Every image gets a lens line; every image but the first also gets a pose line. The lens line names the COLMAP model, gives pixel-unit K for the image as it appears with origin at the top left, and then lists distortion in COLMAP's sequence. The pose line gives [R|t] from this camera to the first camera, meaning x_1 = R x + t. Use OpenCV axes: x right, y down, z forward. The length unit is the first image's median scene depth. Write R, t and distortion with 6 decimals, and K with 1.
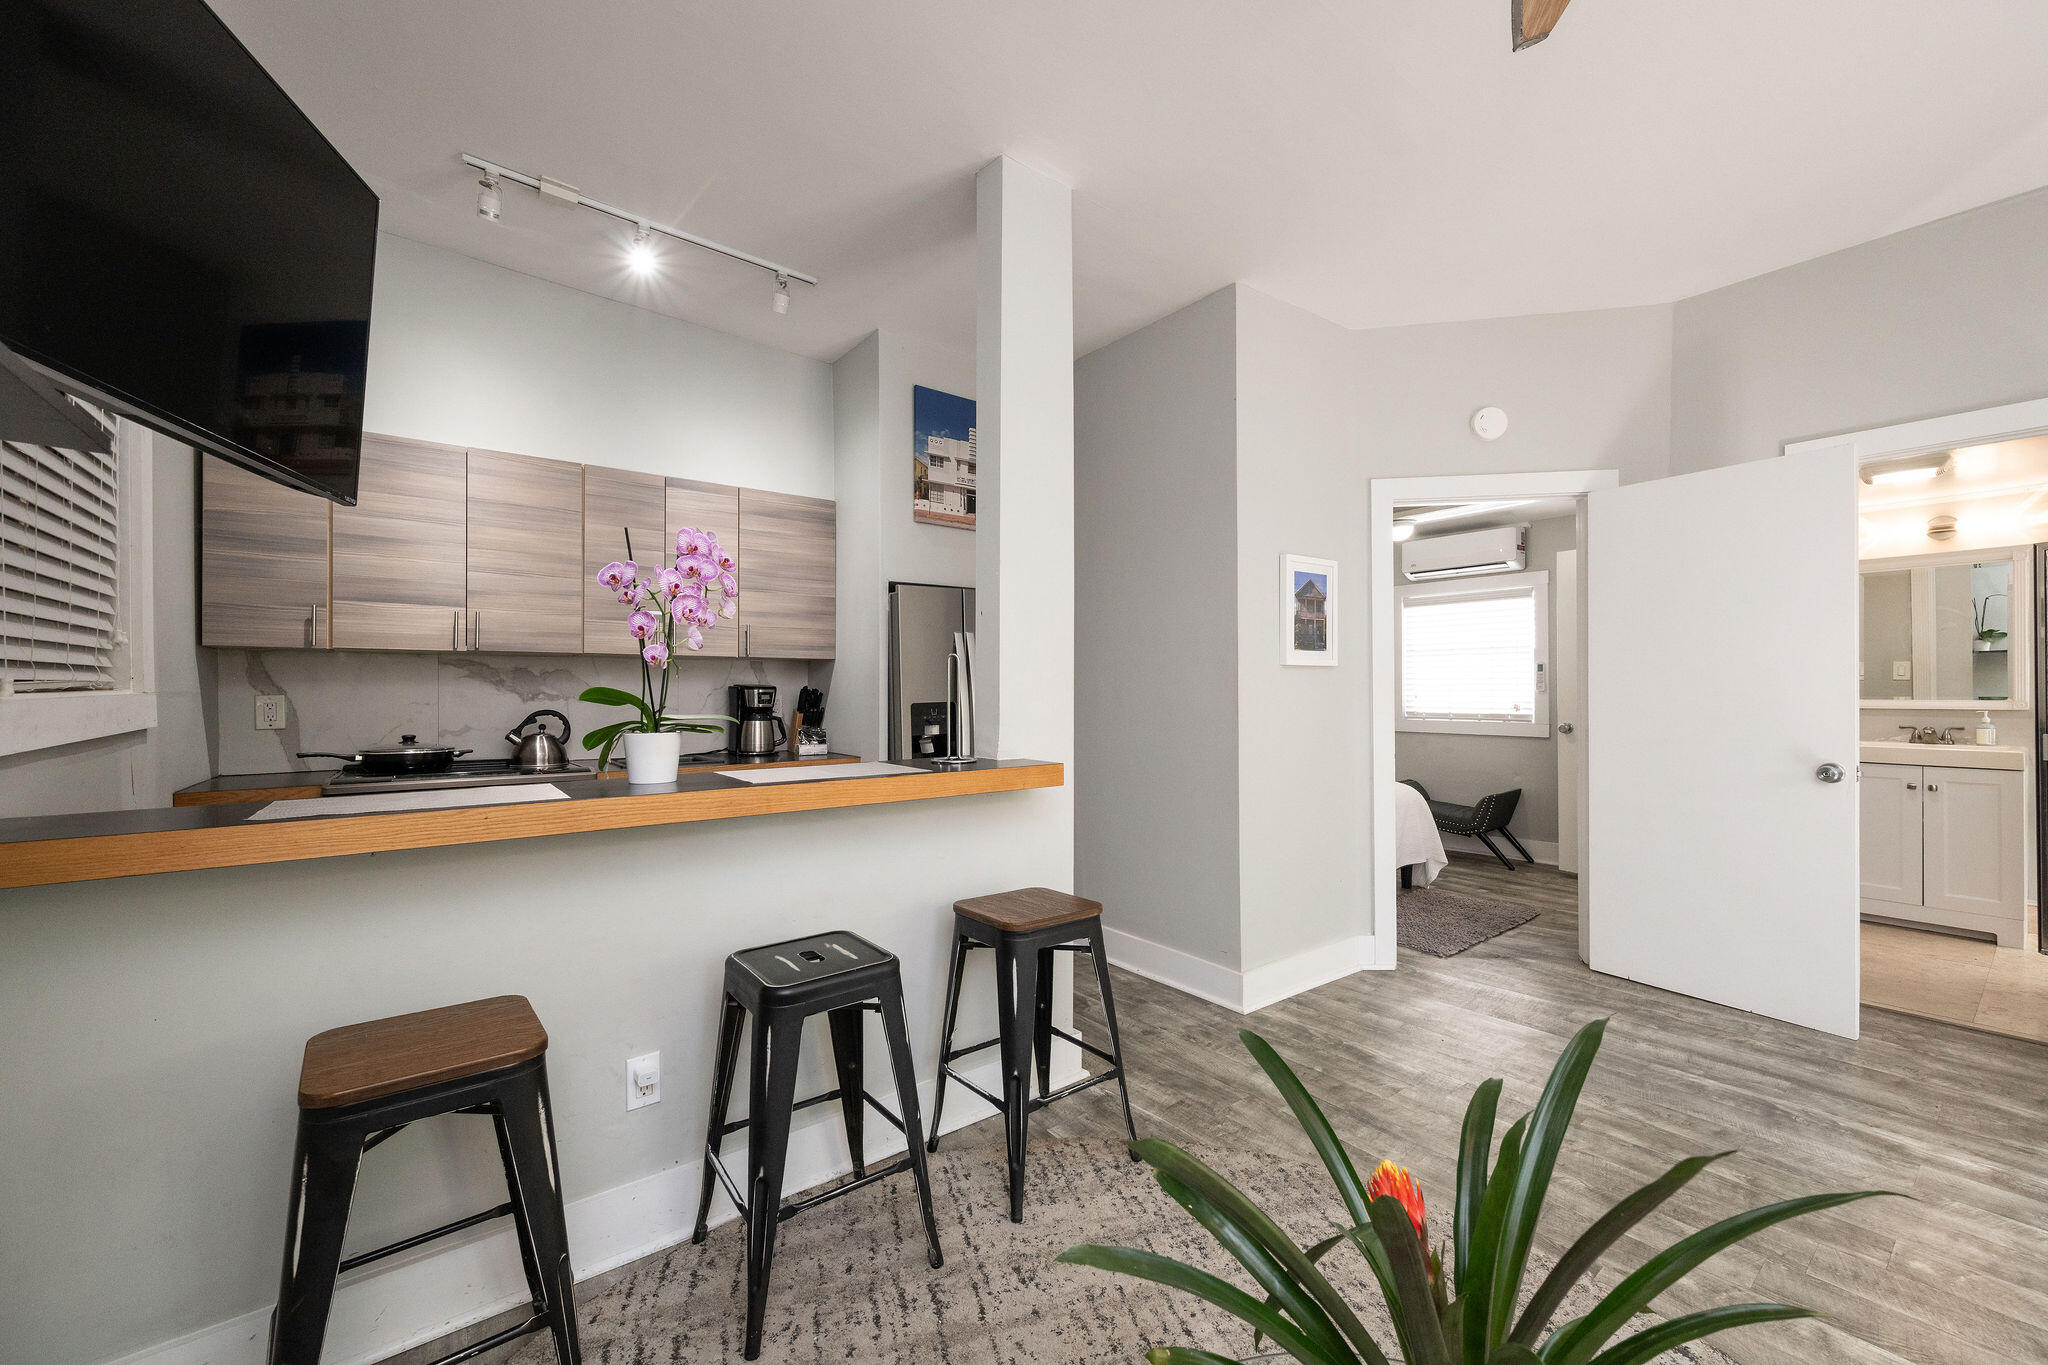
lens RADIAL K [[802.4, 0, 1032.1], [0, 802.4, 693.0], [0, 0, 1]] dist [-0.005278, 0.000159]
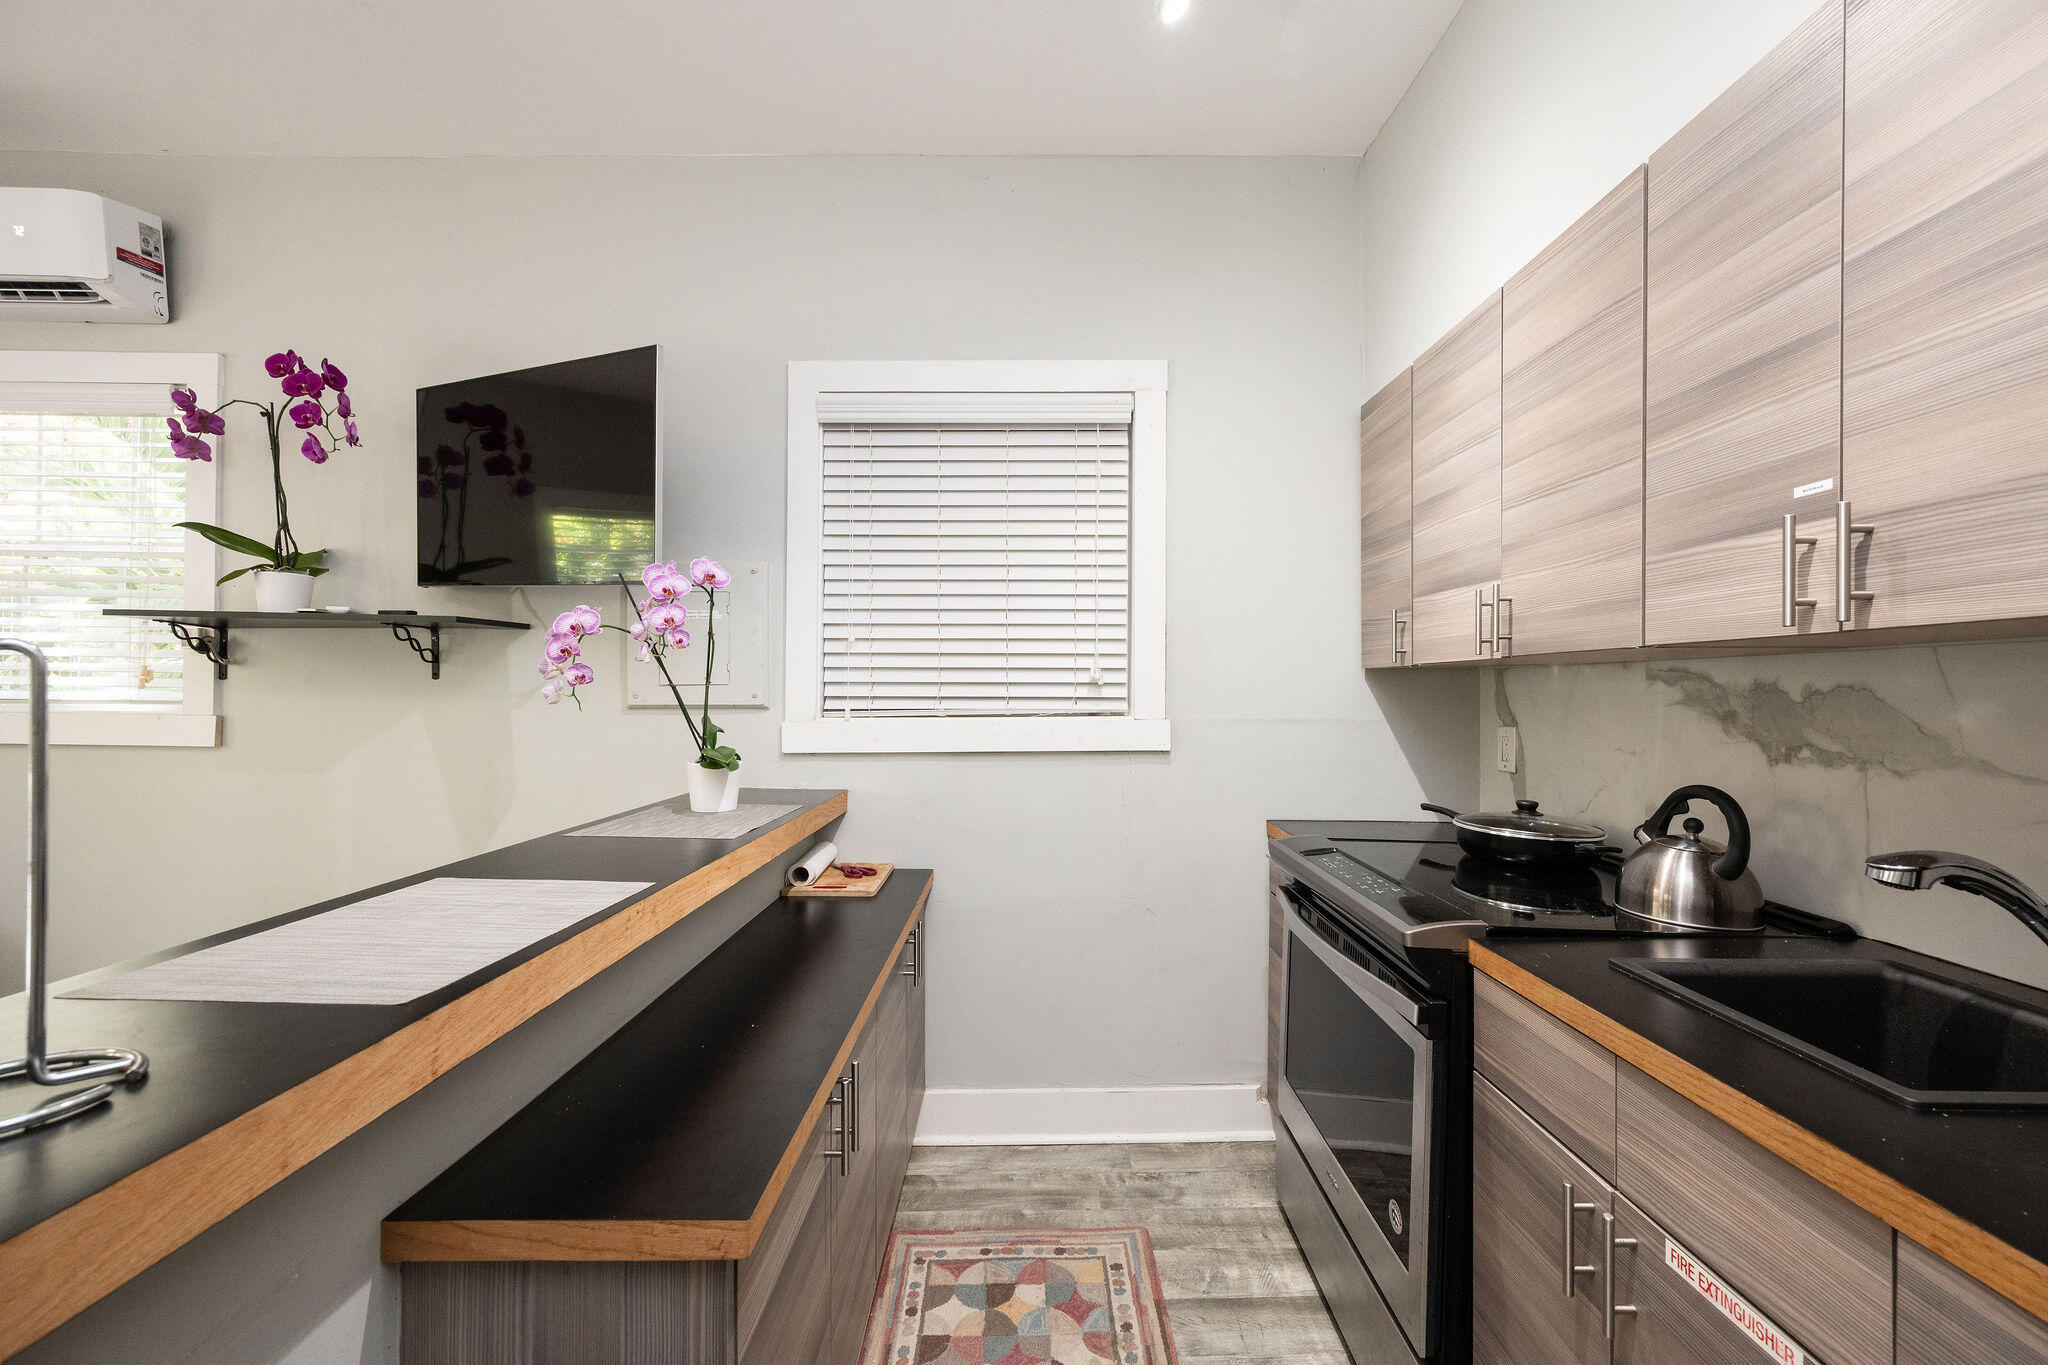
lens RADIAL K [[802.4, 0, 1032.1], [0, 802.4, 693.0], [0, 0, 1]] dist [-0.005278, 0.000159]
pose [[-0.610947, 0.000657, -0.791672, -0.072765], [-0.003847, 0.999985, 0.003799, -0.027864], [0.791662, 0.005366, -0.610935, 1.021171]]
